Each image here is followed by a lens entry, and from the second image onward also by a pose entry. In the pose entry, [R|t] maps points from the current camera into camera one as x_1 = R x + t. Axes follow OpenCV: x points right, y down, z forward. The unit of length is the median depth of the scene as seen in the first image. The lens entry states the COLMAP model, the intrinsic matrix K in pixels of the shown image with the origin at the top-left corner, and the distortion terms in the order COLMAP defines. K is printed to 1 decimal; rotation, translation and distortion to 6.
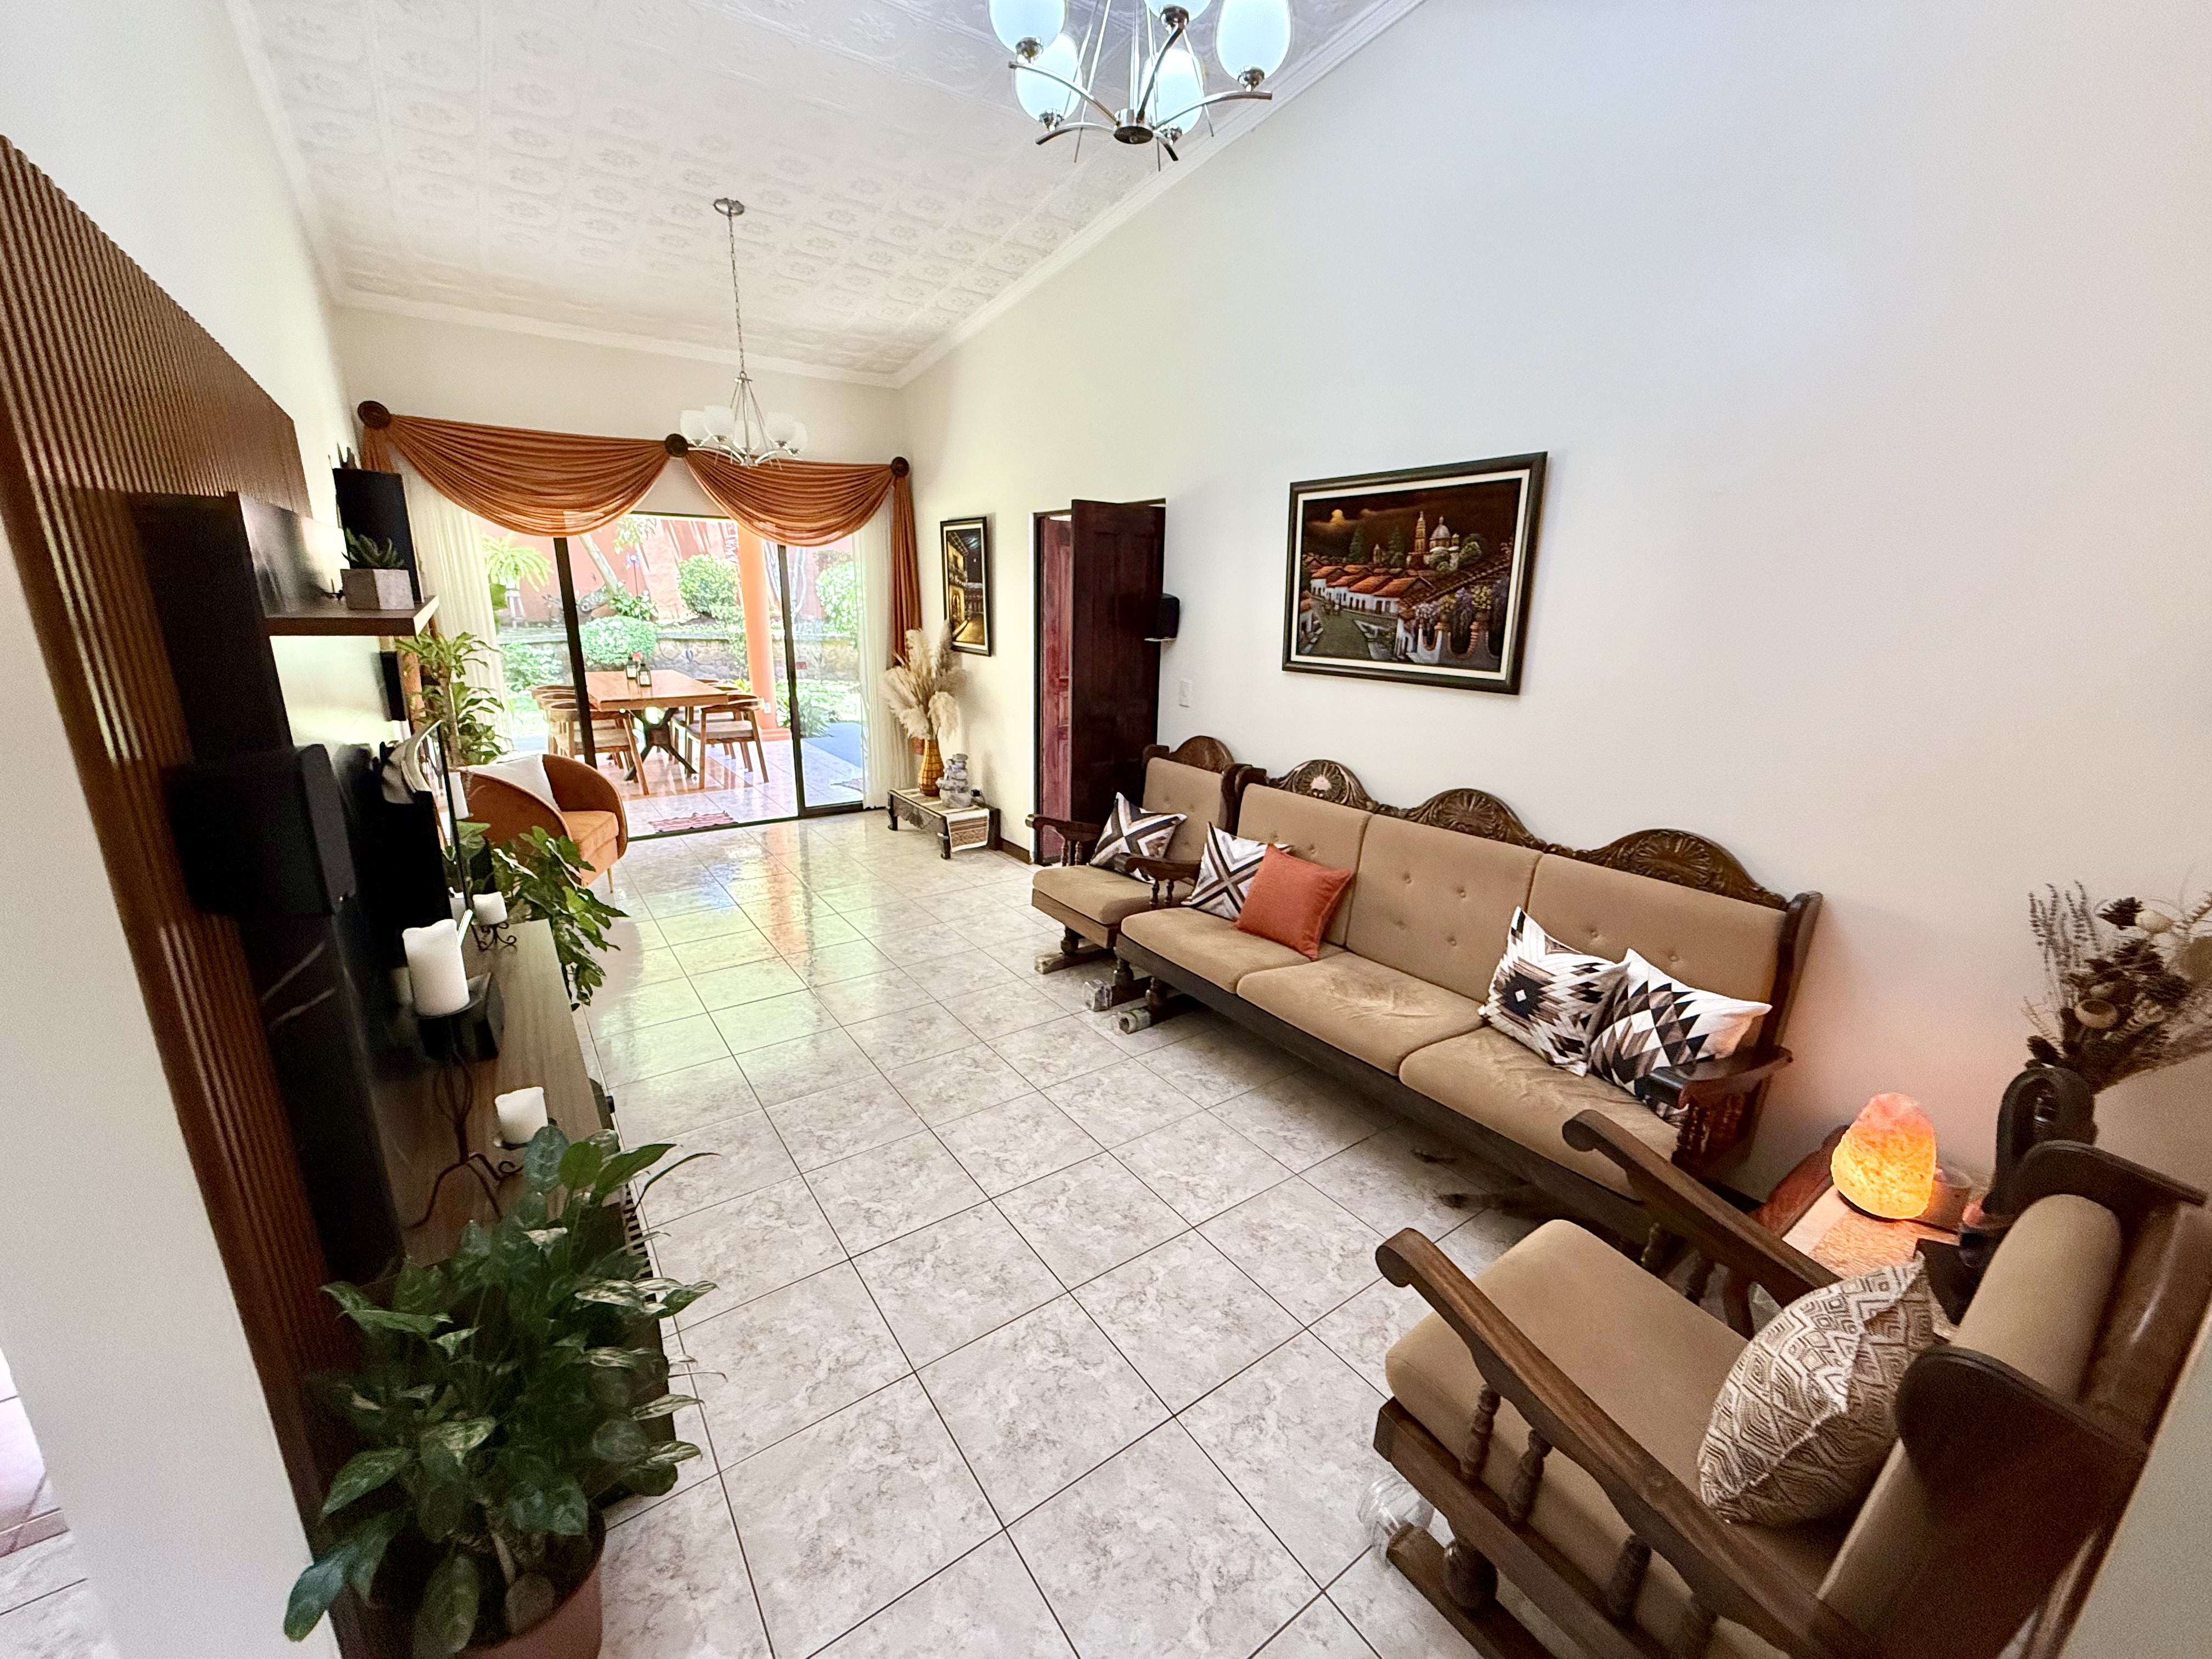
lens RADIAL K [[879.1, 0, 1101.1], [0, 879.1, 828.5], [0, 0, 1]] dist [0.001078, -0.000217]
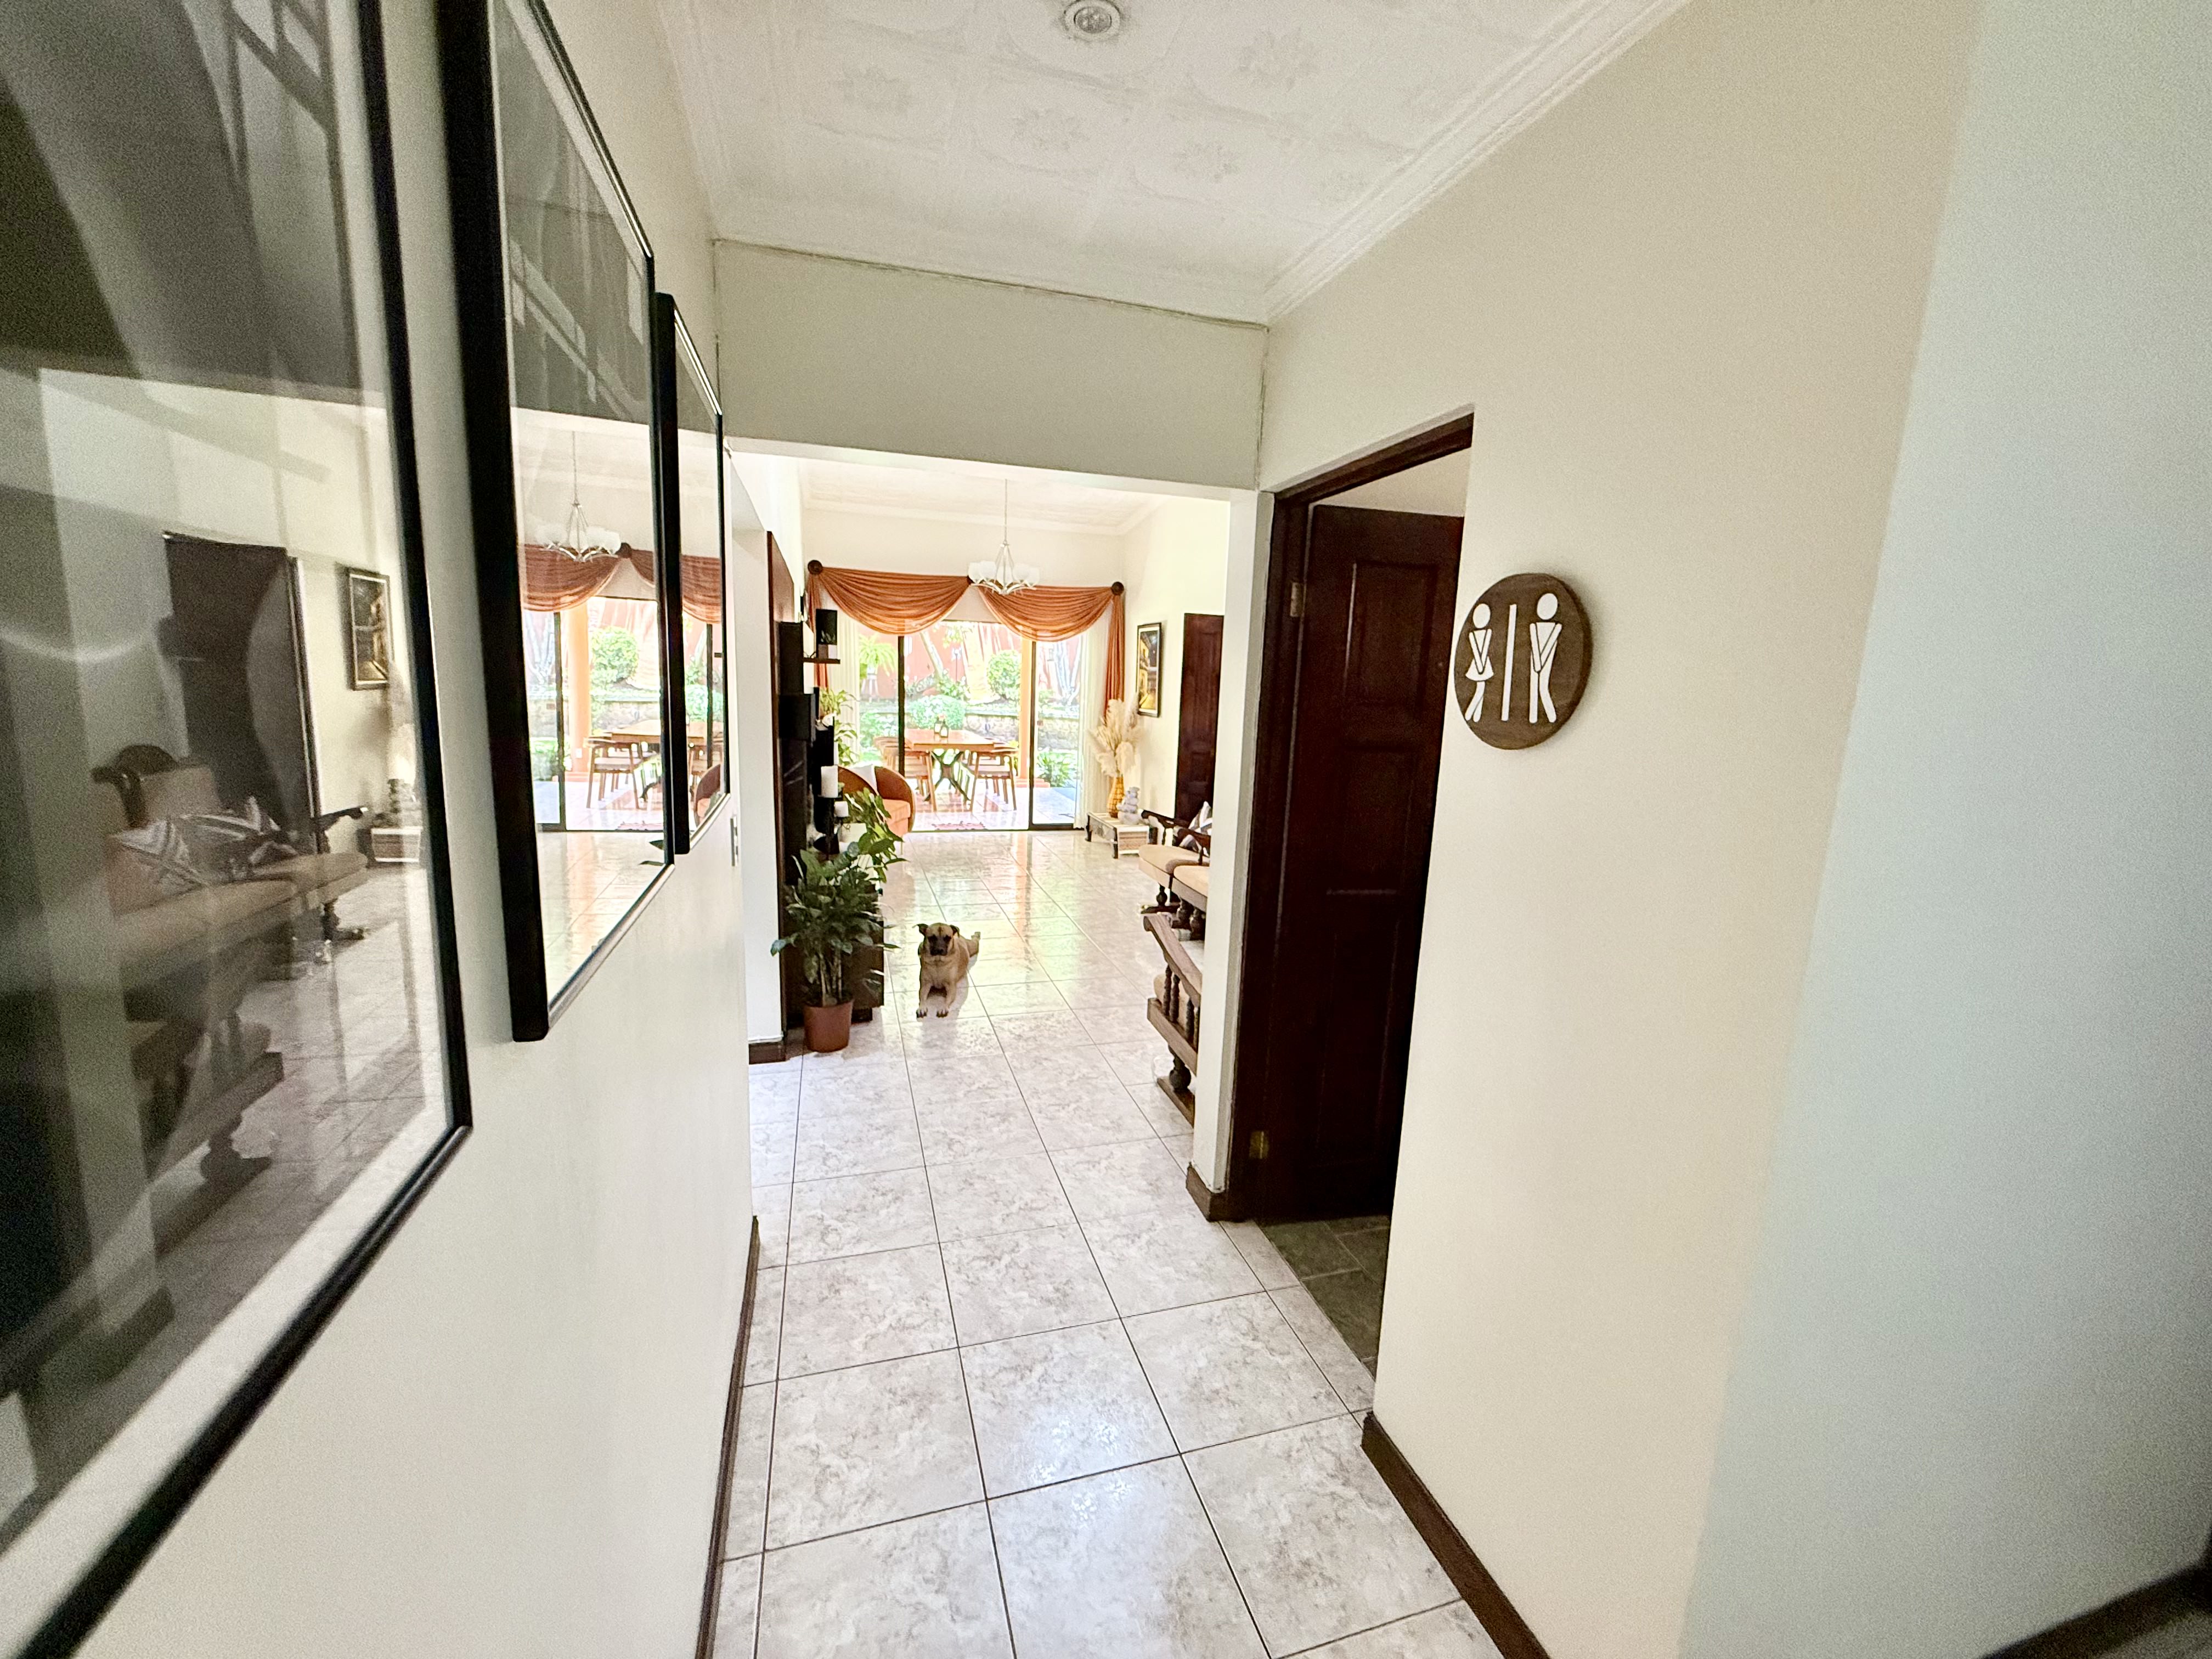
lens RADIAL K [[879.1, 0, 1101.0], [0, 879.1, 825.2], [0, 0, 1]] dist [0.001078, -0.000217]
pose [[0.948016, 0.068044, -0.310864, 0.271327], [-0.101527, 0.990494, -0.092814, 0.132345], [0.301593, 0.119550, 0.945912, -0.392085]]
